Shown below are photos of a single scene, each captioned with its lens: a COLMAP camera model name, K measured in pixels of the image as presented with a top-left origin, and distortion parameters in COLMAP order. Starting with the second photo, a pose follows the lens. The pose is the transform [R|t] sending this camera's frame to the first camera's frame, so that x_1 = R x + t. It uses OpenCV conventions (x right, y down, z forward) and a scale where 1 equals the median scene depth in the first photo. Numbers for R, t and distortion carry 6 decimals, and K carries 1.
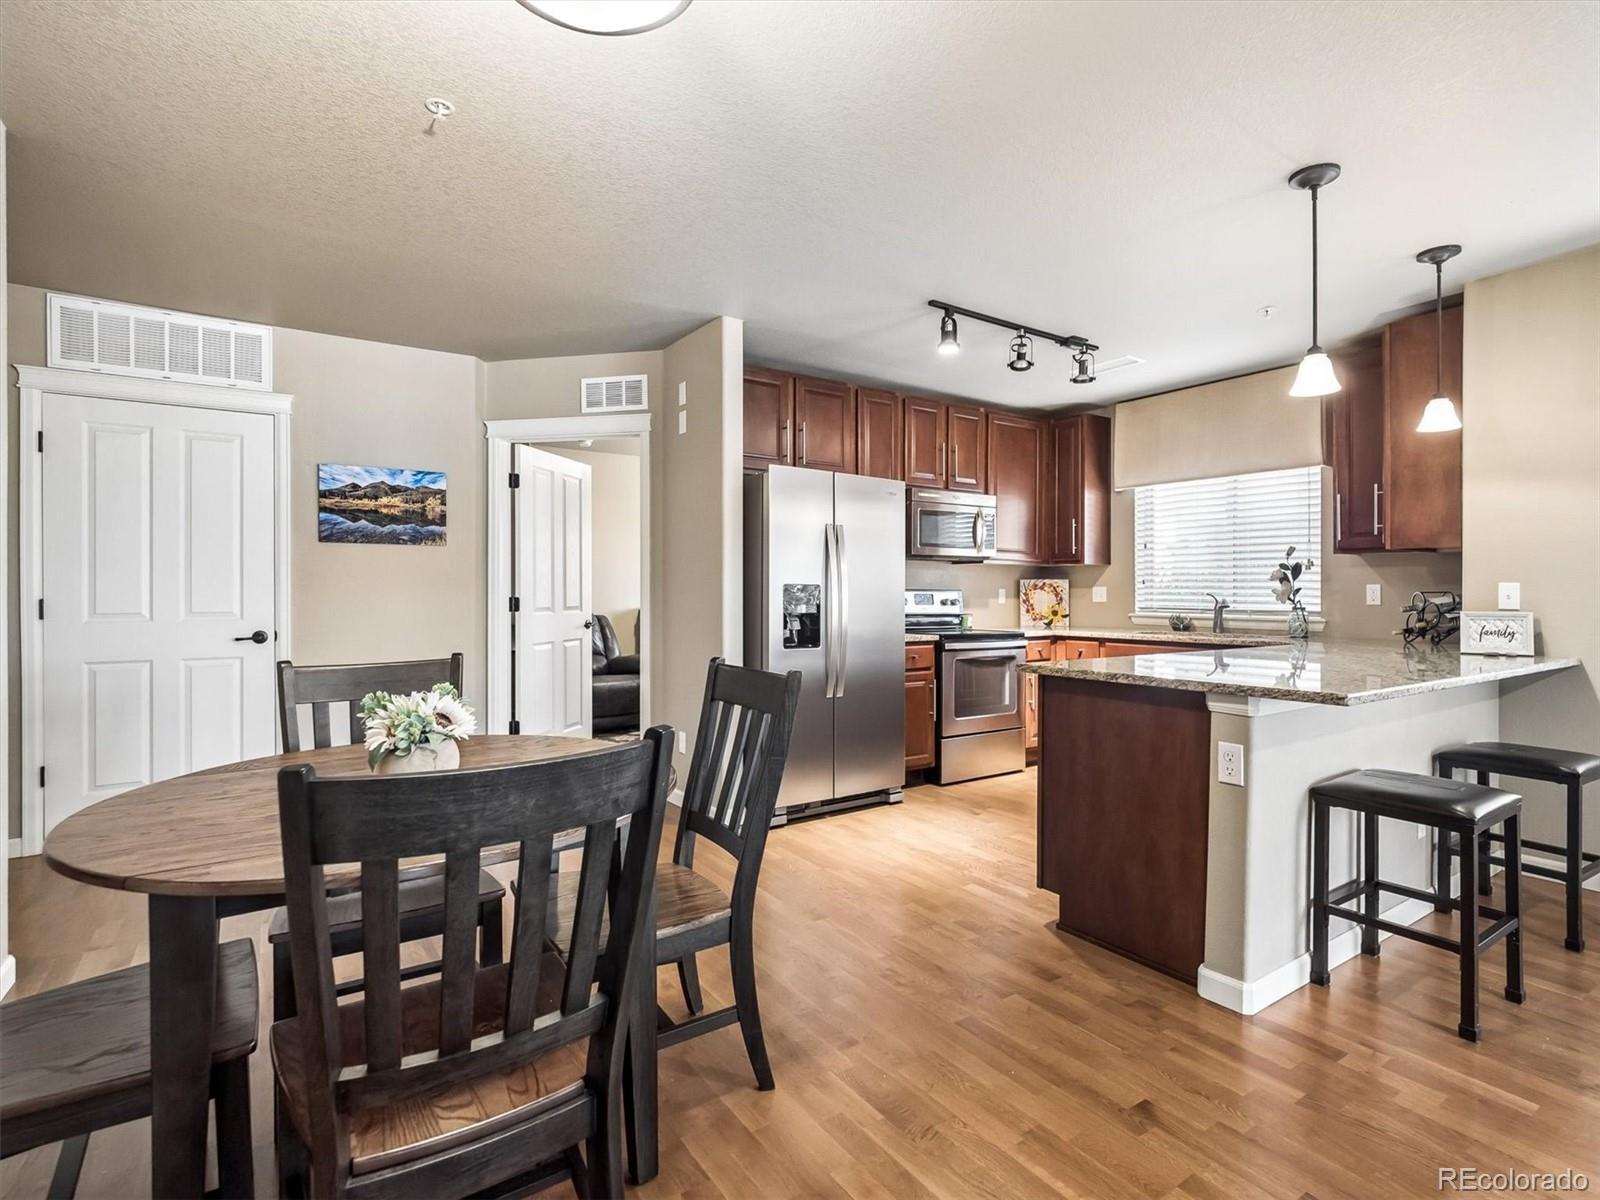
lens RADIAL K [[793.8, 0, 800.1], [0, 793.8, 591.9], [0, 0, 1]] dist [0.002681, -0.000050]
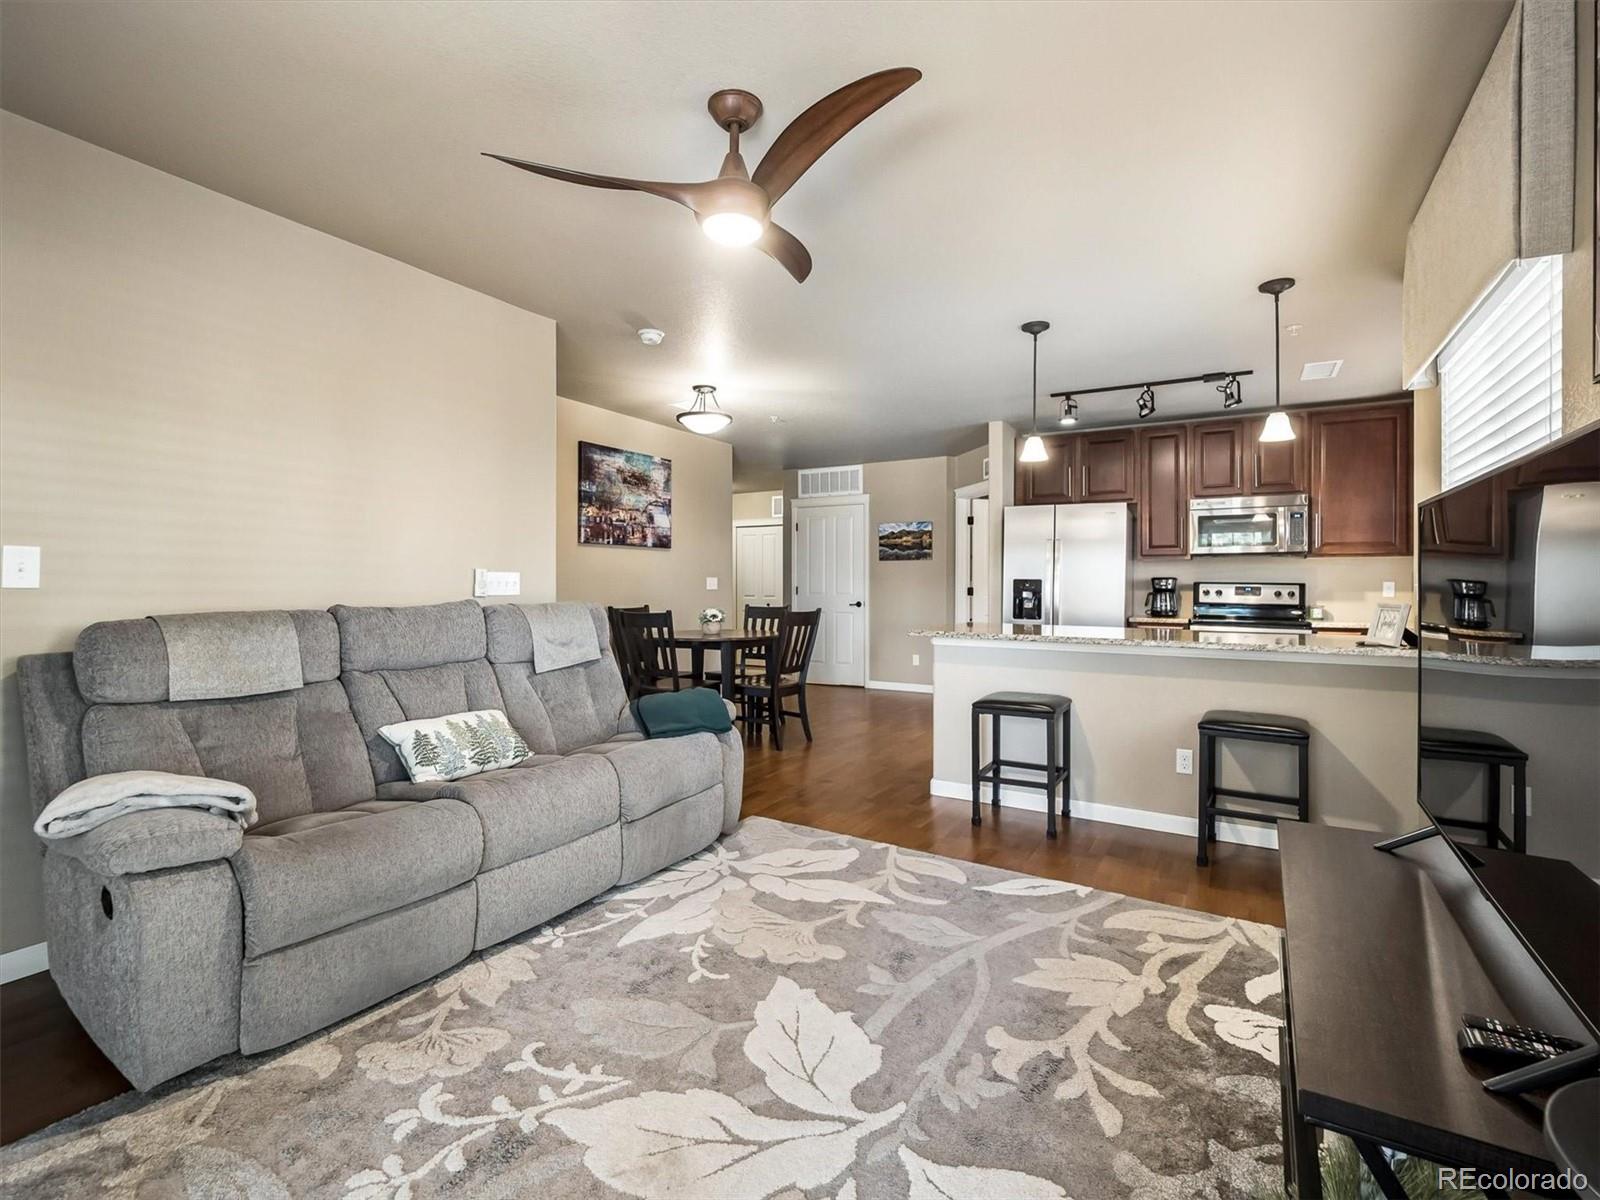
lens RADIAL K [[760.1, 0, 799.8], [0, 760.1, 588.1], [0, 0, 1]] dist [0.000514, -0.000238]
pose [[0.428774, 0.004022, -0.903403, 1.067859], [-0.003736, 0.999989, 0.002679, 0.005643], [0.903404, 0.002226, 0.428785, -0.058870]]
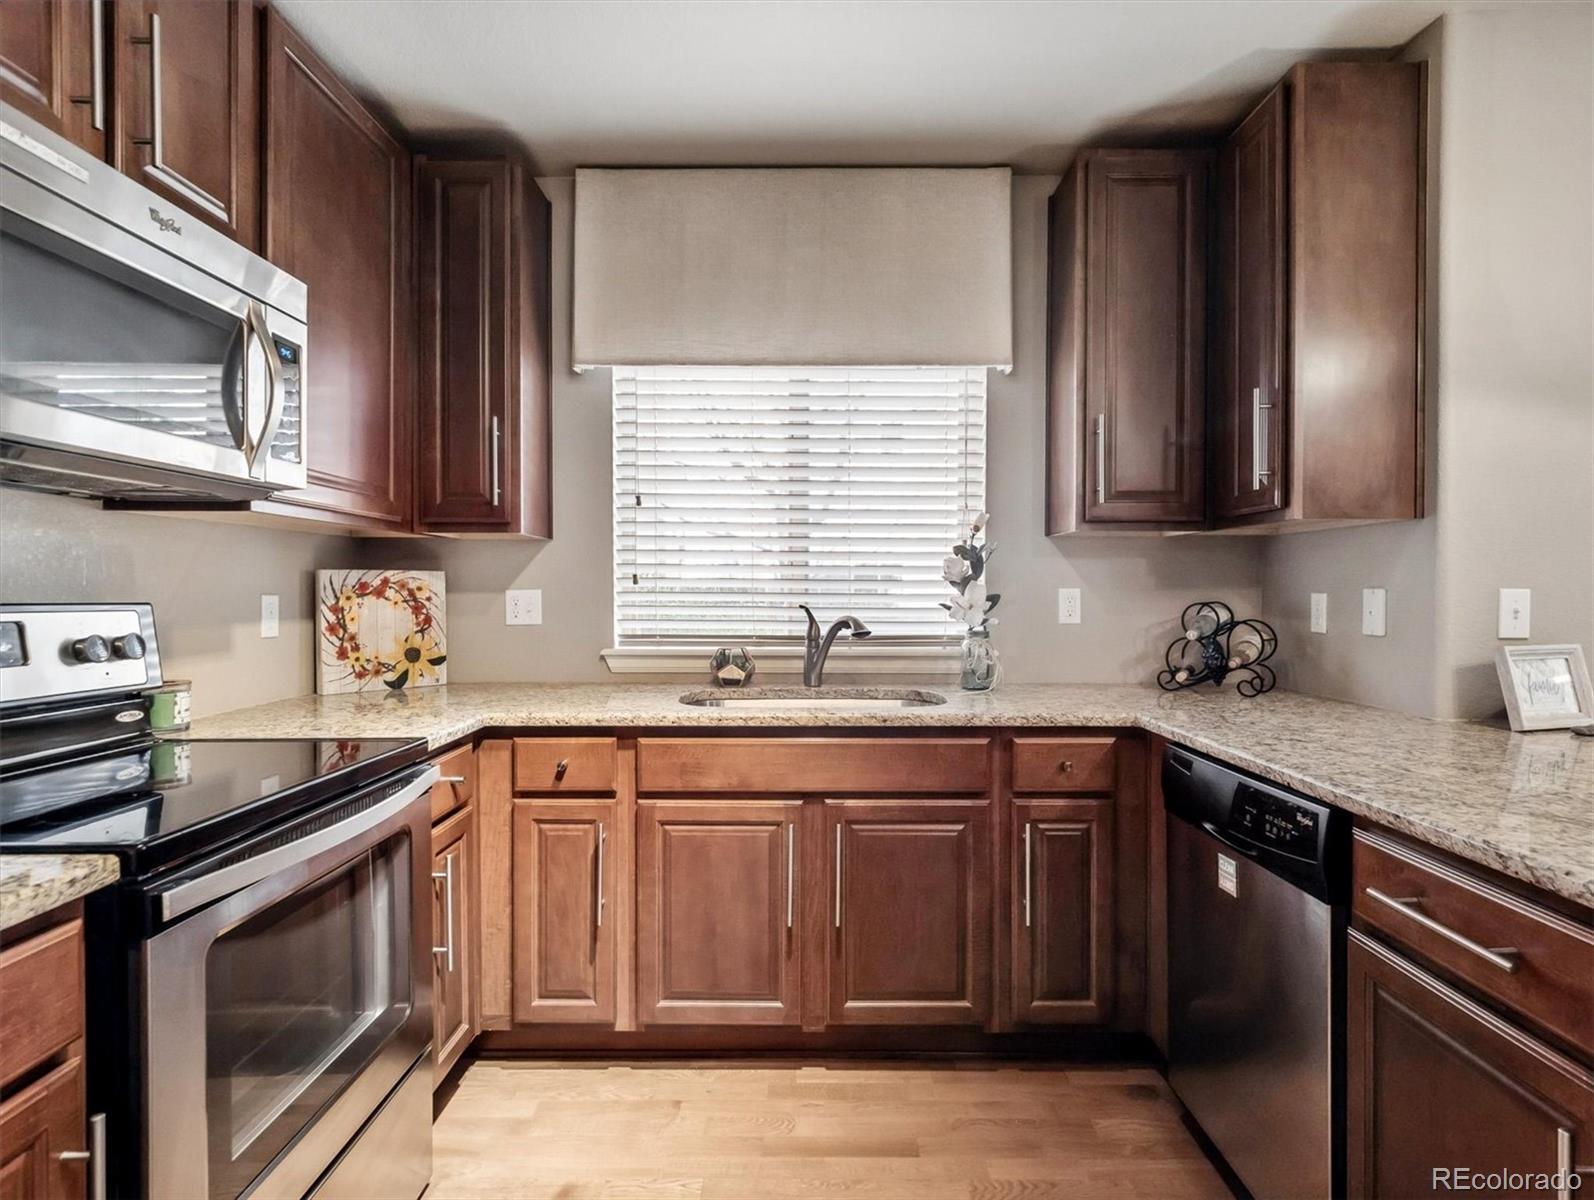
lens RADIAL K [[843.8, 0, 801.9], [0, 843.8, 580.0], [0, 0, 1]] dist [-0.000426, -0.000309]
pose [[0.564825, 0.006573, 0.825185, 0.109829], [0.001177, 0.999961, -0.008771, -0.009614], [-0.825210, 0.005926, 0.564795, 0.816451]]
